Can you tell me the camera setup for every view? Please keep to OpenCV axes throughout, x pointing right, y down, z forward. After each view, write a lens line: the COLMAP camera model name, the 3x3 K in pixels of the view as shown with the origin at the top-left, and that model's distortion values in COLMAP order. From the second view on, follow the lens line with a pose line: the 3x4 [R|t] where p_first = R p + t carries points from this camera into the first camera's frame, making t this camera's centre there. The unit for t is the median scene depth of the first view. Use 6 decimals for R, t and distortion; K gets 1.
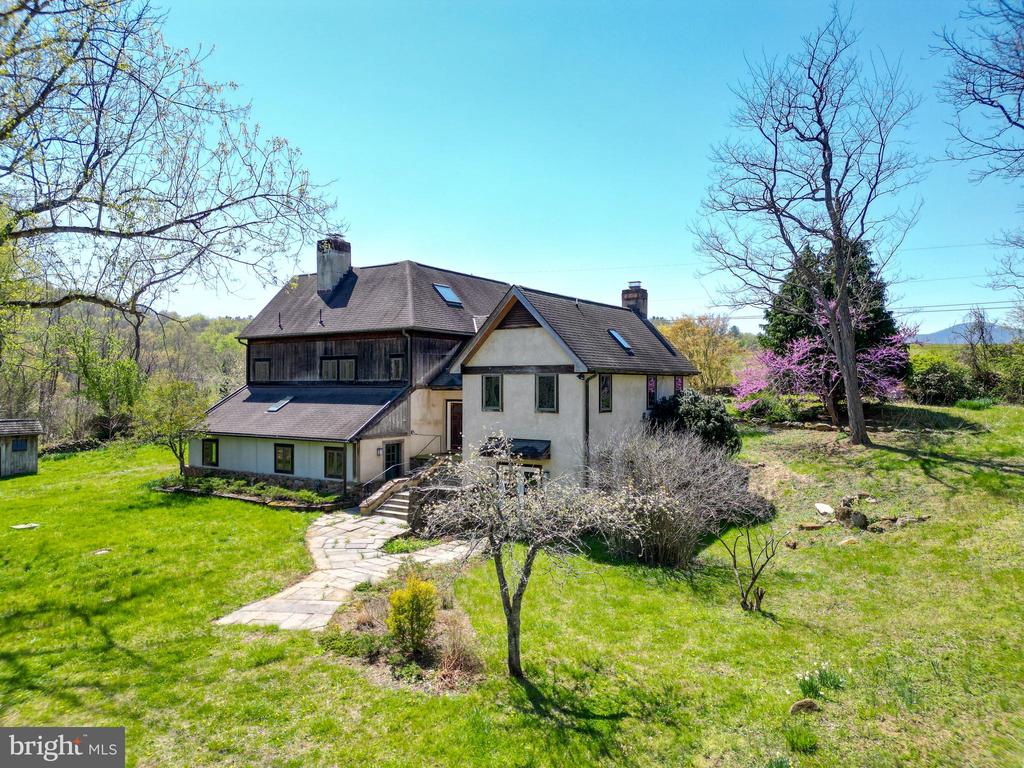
lens RADIAL K [[715.0, 0, 509.3], [0, 715.0, 387.0], [0, 0, 1]] dist [0.084976, -0.107243]
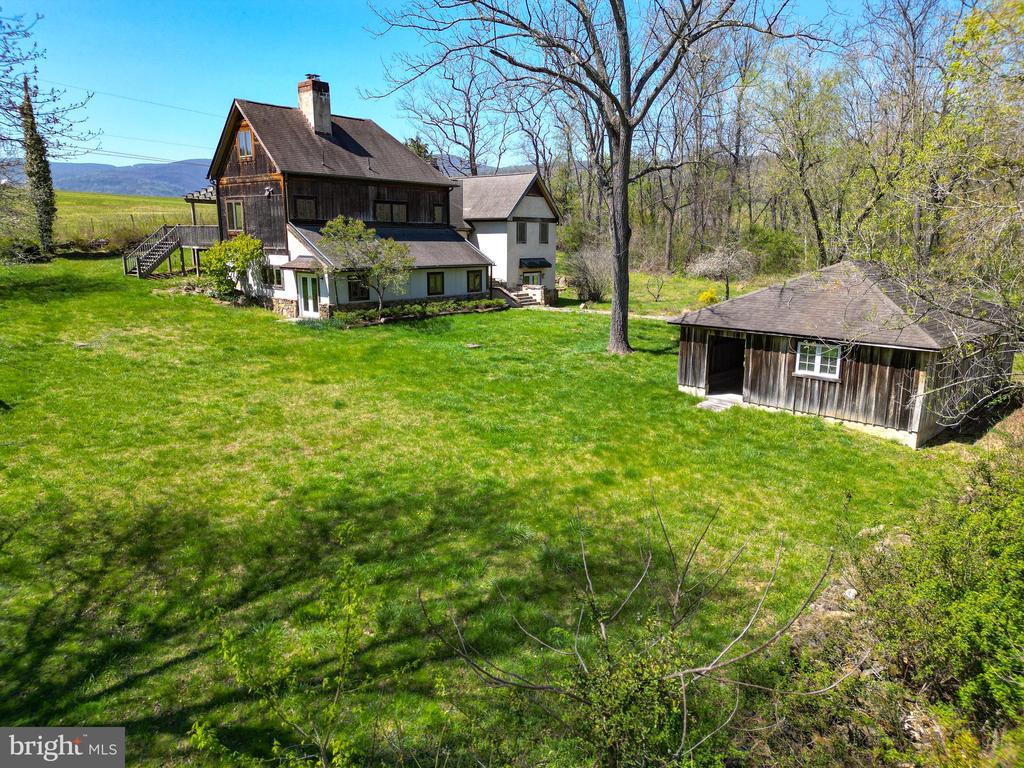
lens RADIAL K [[715.0, 0, 509.3], [0, 715.0, 387.0], [0, 0, 1]] dist [0.084976, -0.107243]
pose [[0.109005, -0.200513, 0.973608, -1.657141], [0.000919, 0.979464, 0.201616, 0.022005], [-0.994041, -0.021082, 0.106951, 0.751207]]
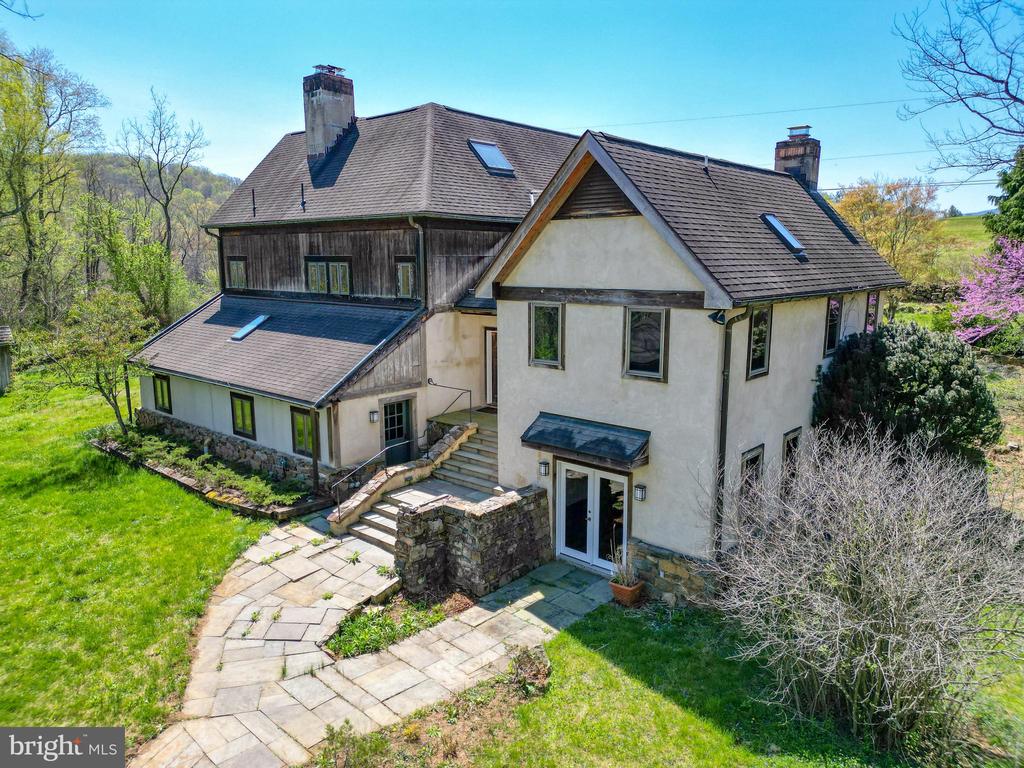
lens RADIAL K [[715.0, 0, 509.3], [0, 715.0, 387.0], [0, 0, 1]] dist [0.084976, -0.107243]
pose [[0.992236, 0.019315, -0.122859, 0.015363], [0.002238, 0.984933, 0.172919, -0.044131], [0.124348, -0.171852, 0.977243, 0.393547]]
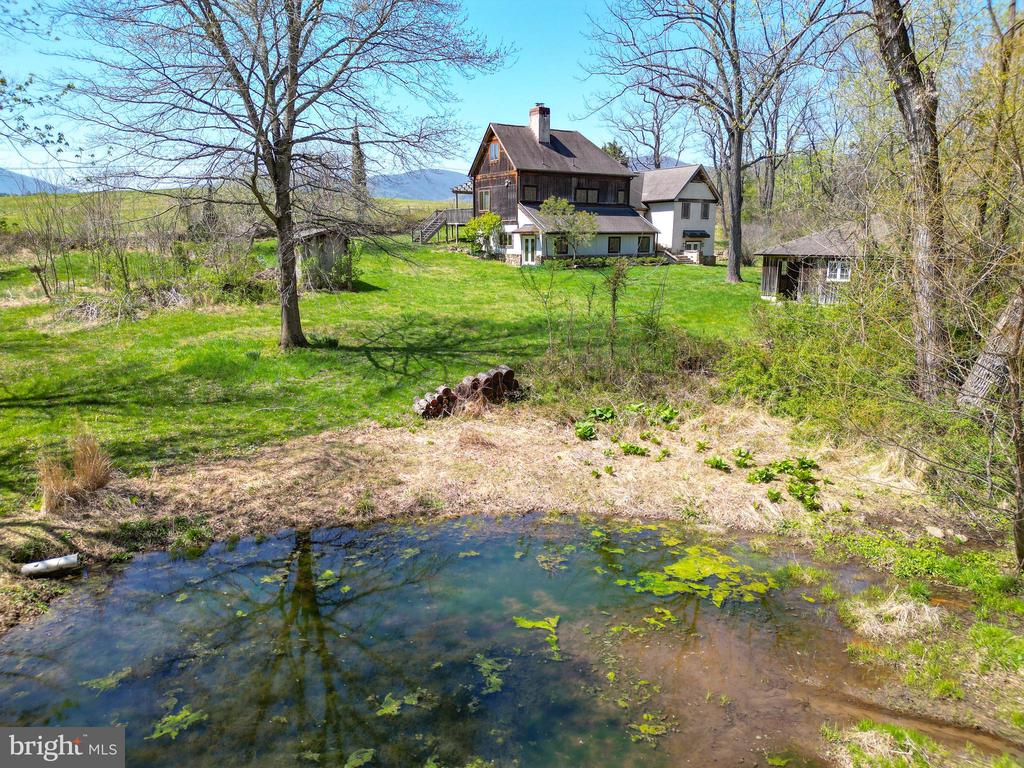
lens RADIAL K [[715.0, 0, 509.3], [0, 715.0, 387.0], [0, 0, 1]] dist [0.084976, -0.107243]
pose [[0.379240, -0.184049, 0.906809, -2.229164], [0.003445, 0.980292, 0.197522, 0.095051], [-0.925292, -0.071784, 0.372400, 0.558048]]
